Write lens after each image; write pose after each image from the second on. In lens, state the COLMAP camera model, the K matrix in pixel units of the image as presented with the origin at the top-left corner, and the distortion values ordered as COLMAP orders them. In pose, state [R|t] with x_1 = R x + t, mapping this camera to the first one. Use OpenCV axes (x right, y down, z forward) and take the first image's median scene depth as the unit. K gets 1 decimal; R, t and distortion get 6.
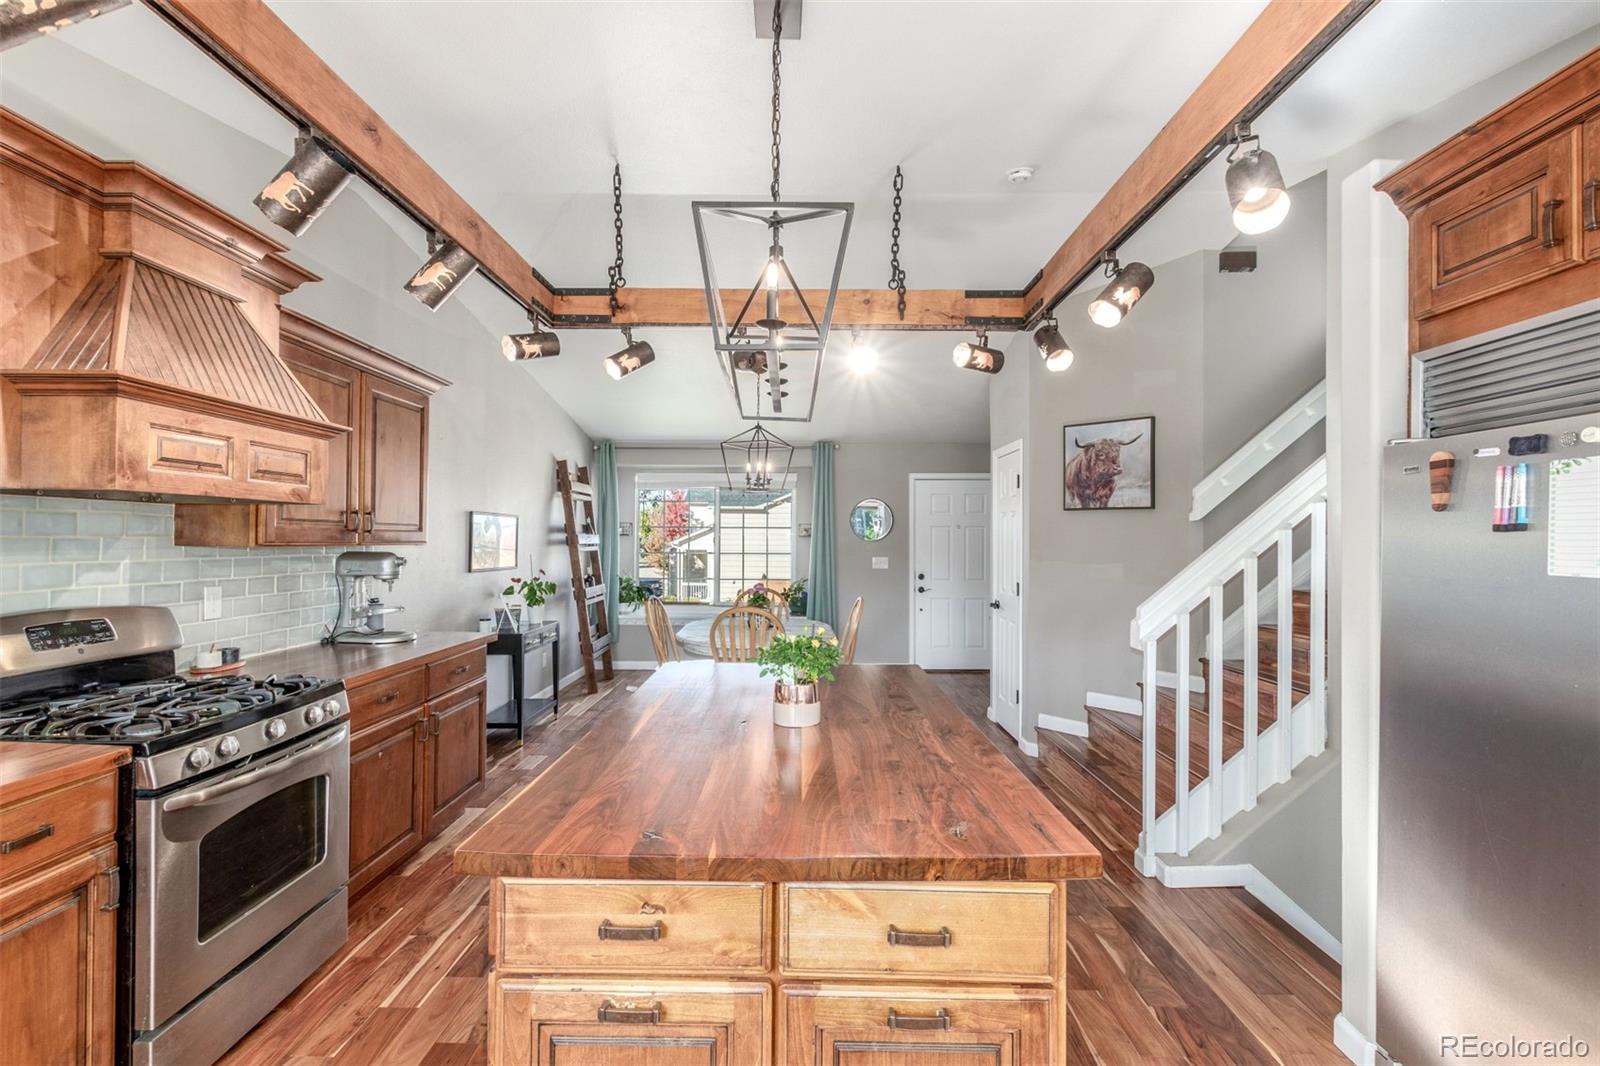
lens RADIAL K [[728.3, 0, 795.9], [0, 728.3, 535.9], [0, 0, 1]] dist [0.005733, -0.002194]
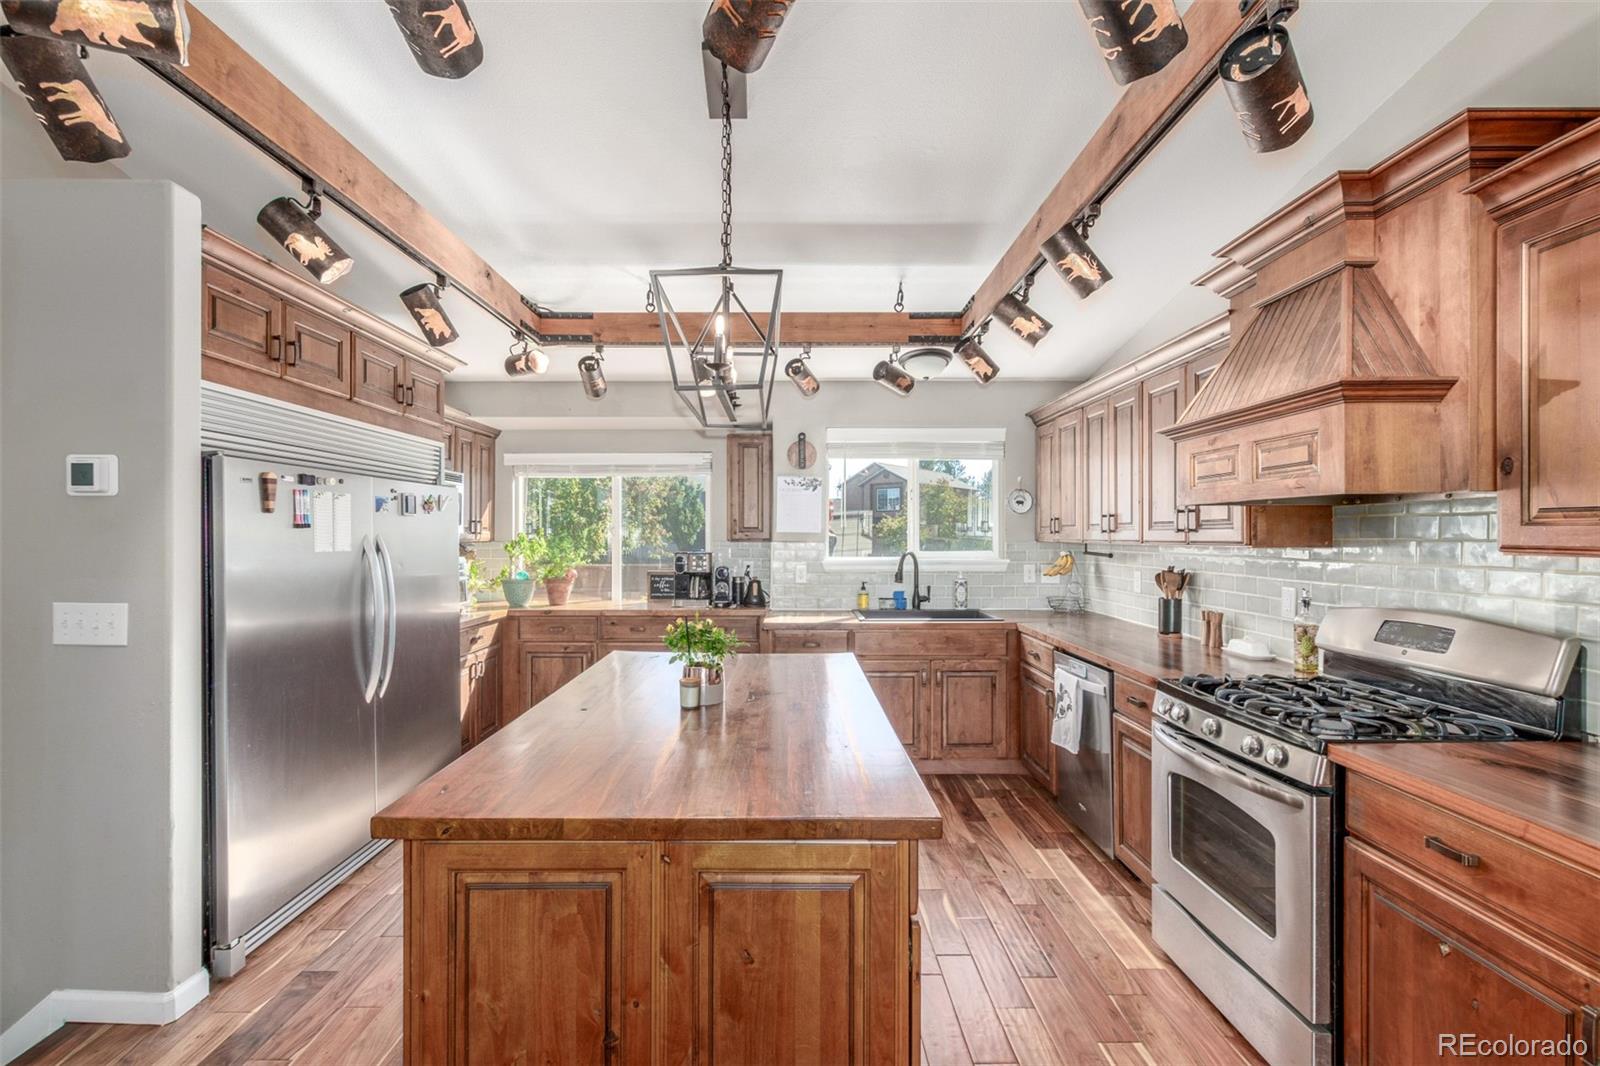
lens RADIAL K [[728.3, 0, 794.4], [0, 728.3, 533.8], [0, 0, 1]] dist [0.005733, -0.002194]
pose [[-0.999849, -0.008574, -0.015141, -0.108968], [-0.008484, 0.999946, -0.005998, 0.006020], [0.015191, -0.005869, -0.999867, 1.953363]]
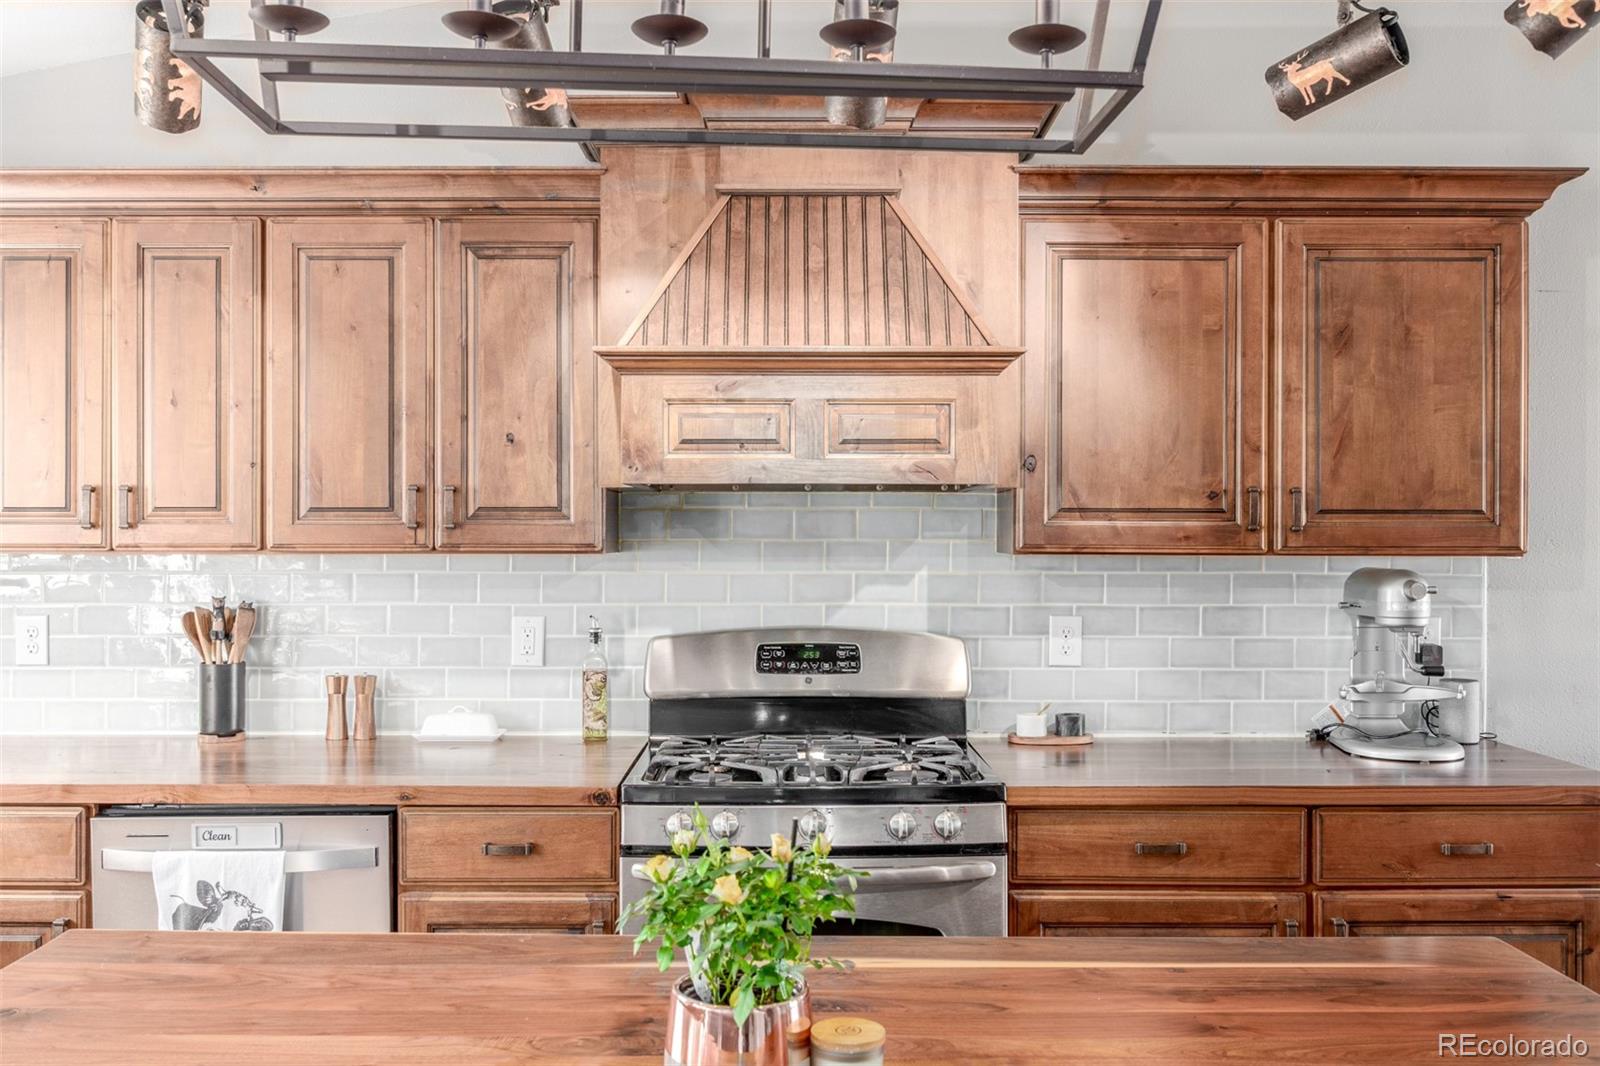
lens RADIAL K [[1412.9, 0, 795.5], [0, 1412.9, 525.2], [0, 0, 1]] dist [-0.014635, 0.016387]
pose [[0.003008, -0.014555, -0.999890, 0.578957], [0.003419, 0.999888, -0.014545, 0.007787], [0.999990, -0.003375, 0.003058, 0.958728]]
